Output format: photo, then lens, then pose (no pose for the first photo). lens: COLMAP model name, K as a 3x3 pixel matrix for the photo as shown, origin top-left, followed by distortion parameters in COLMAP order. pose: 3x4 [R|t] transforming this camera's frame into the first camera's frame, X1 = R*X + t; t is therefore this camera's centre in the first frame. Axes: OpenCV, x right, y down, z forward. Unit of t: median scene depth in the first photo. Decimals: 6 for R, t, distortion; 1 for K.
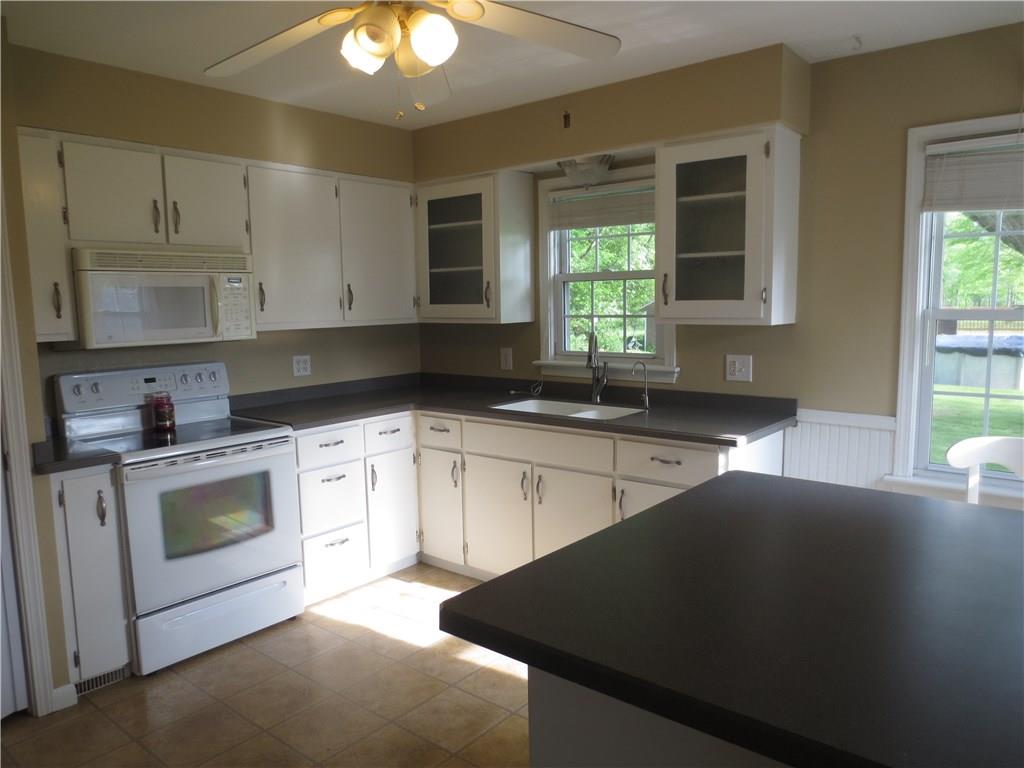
lens RADIAL K [[734.4, 0, 512.0], [0, 734.4, 384.0], [0, 0, 1]] dist [-0.018461, -0.000854]
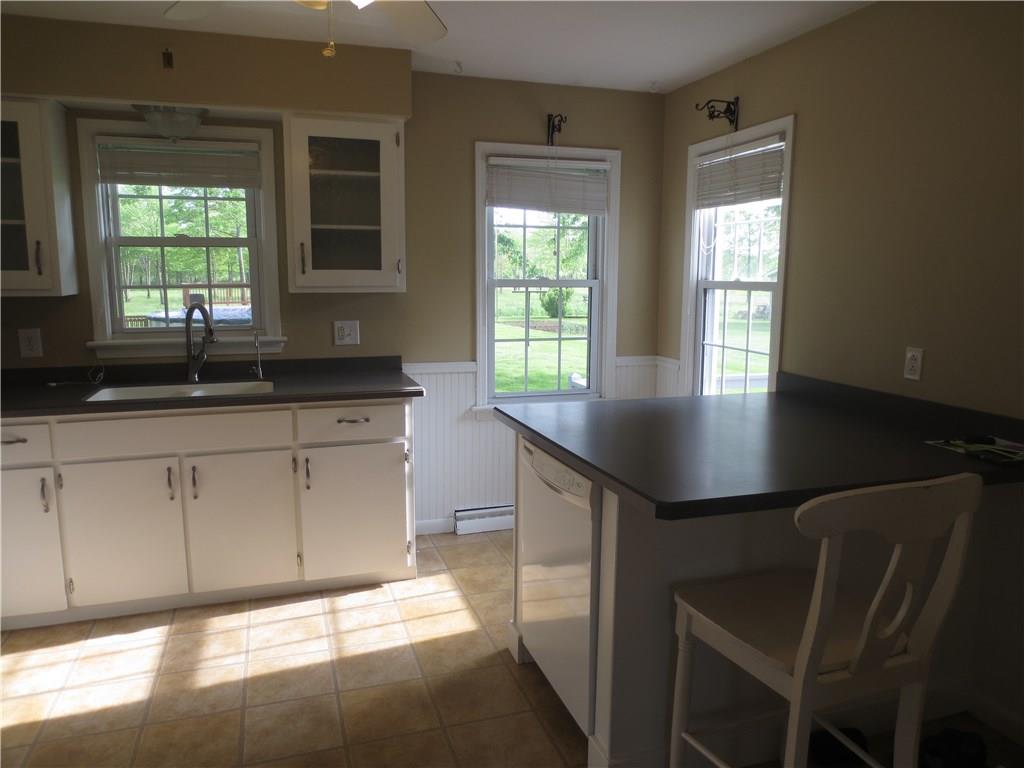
lens RADIAL K [[734.4, 0, 512.0], [0, 734.4, 384.0], [0, 0, 1]] dist [-0.018461, -0.000854]
pose [[0.531246, -0.108938, 0.840185, -0.461040], [0.085346, 0.993535, 0.074857, -0.006536], [-0.842908, 0.031939, 0.537109, 0.194409]]
